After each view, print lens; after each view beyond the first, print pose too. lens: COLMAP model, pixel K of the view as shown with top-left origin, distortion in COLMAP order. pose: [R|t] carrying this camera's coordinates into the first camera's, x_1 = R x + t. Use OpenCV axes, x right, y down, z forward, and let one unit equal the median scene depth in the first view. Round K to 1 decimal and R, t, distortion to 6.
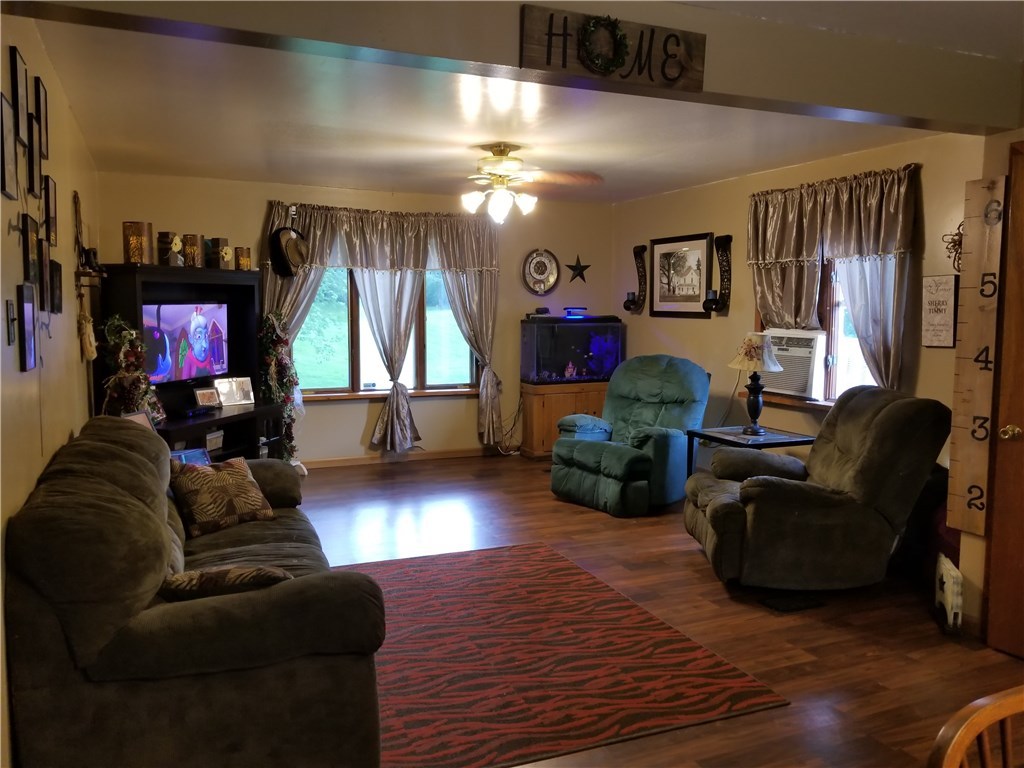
lens RADIAL K [[813.8, 0, 485.1], [0, 813.8, 373.4], [0, 0, 1]] dist [0.070442, -0.108219]
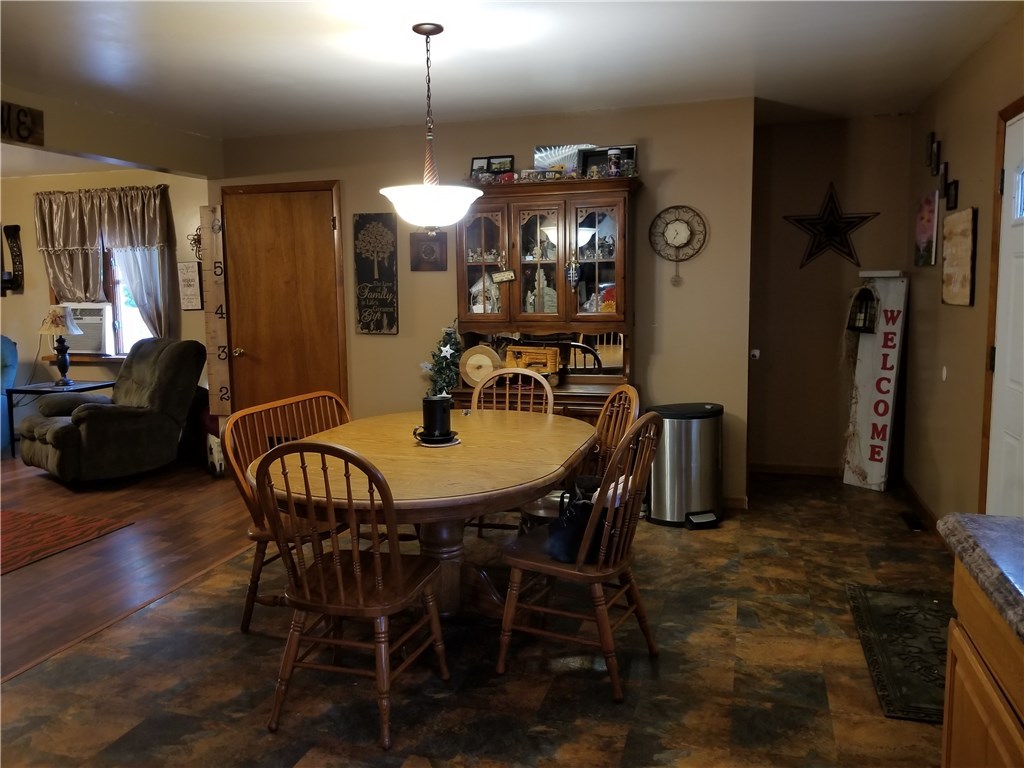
lens RADIAL K [[813.8, 0, 485.1], [0, 813.8, 373.4], [0, 0, 1]] dist [0.070442, -0.108219]
pose [[0.653319, -0.097627, 0.750762, -0.231929], [0.081788, 0.994949, 0.058208, 0.039919], [-0.752652, 0.023375, 0.658003, -0.379671]]
